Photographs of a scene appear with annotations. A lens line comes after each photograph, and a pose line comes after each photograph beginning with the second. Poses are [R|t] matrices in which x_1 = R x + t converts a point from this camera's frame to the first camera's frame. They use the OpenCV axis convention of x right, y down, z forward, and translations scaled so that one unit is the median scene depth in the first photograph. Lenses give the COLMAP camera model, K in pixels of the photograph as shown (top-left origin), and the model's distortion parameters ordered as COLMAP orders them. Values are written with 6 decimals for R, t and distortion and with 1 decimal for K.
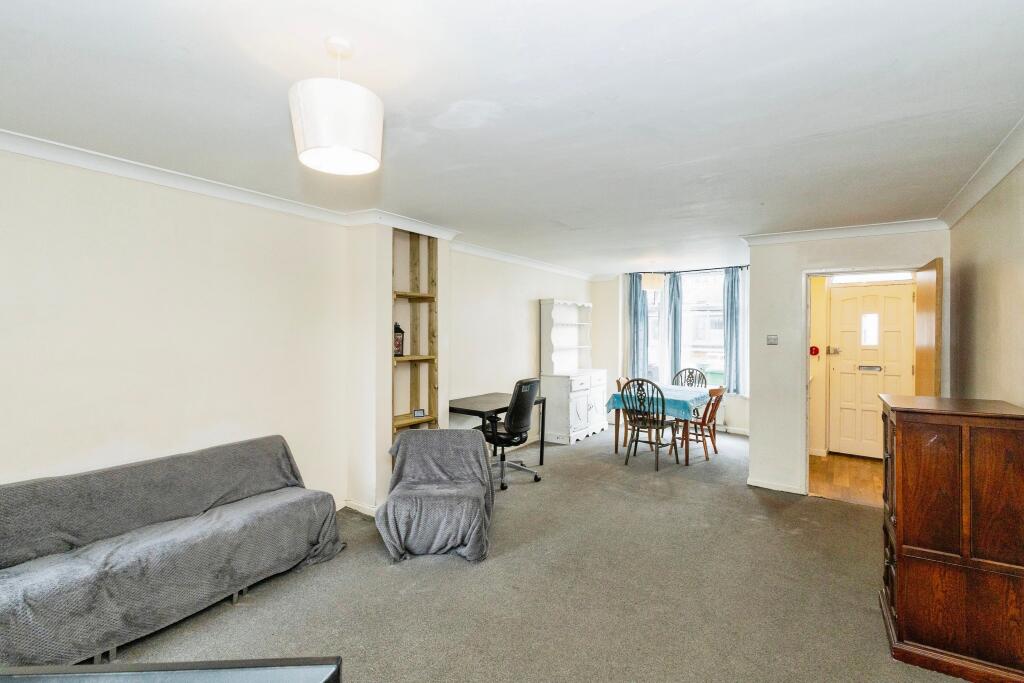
lens RADIAL K [[474.4, 0, 512.0], [0, 474.4, 341.5], [0, 0, 1]] dist [0.000475, 0.000054]
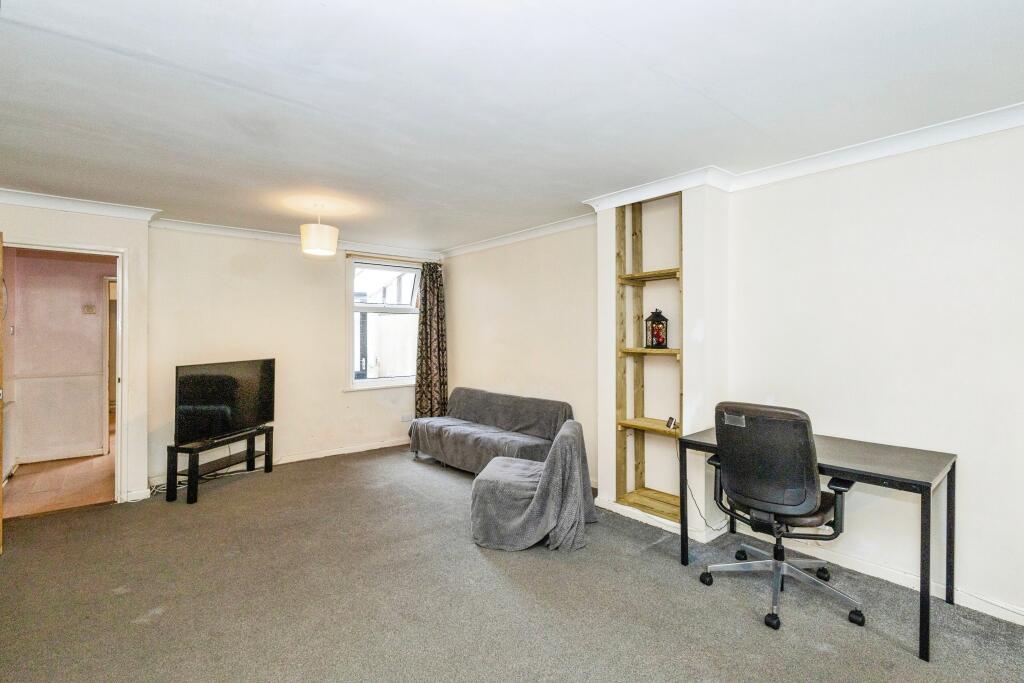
lens RADIAL K [[474.4, 0, 512.0], [0, 474.4, 341.5], [0, 0, 1]] dist [0.000475, 0.000054]
pose [[-0.279095, 0.009726, -0.960214, 0.637999], [-0.014983, 0.999783, 0.014482, 0.011015], [0.960146, 0.018429, -0.278889, 0.976623]]
